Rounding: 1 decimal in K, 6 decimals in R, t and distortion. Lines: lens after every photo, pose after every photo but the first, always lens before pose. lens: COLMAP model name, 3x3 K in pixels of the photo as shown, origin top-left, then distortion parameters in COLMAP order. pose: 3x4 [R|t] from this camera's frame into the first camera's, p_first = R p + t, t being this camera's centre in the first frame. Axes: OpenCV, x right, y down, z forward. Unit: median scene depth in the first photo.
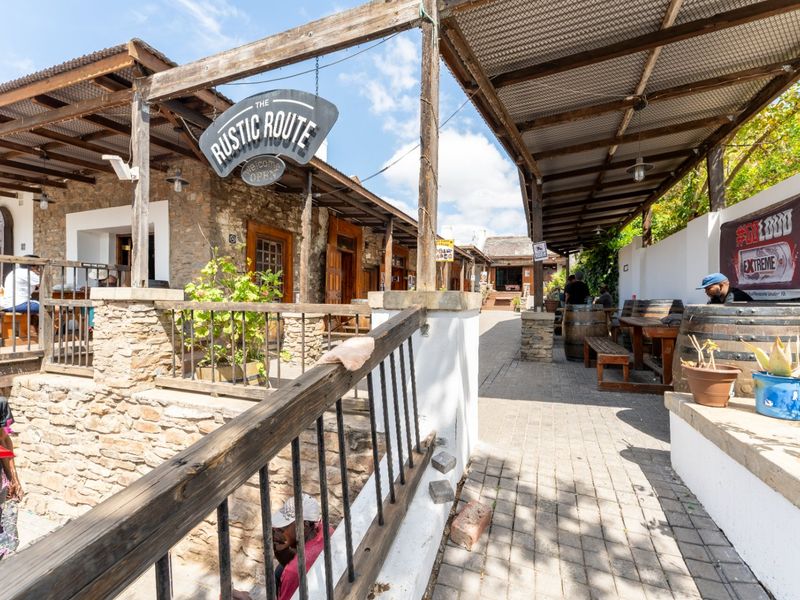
lens RADIAL K [[359.4, 0, 400.7], [0, 359.4, 300.6], [0, 0, 1]] dist [0.000352, -0.000517]
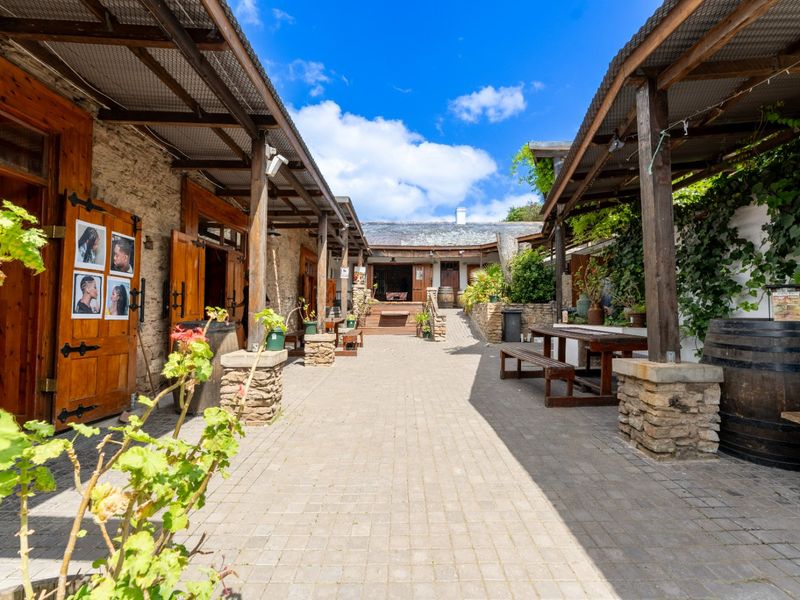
lens RADIAL K [[359.4, 0, 400.7], [0, 359.4, 300.6], [0, 0, 1]] dist [0.000352, -0.000517]
pose [[0.925613, 0.002620, 0.378462, 0.333359], [0.009558, 0.999495, -0.030296, -0.038034], [-0.378351, 0.031660, 0.925121, 1.988729]]
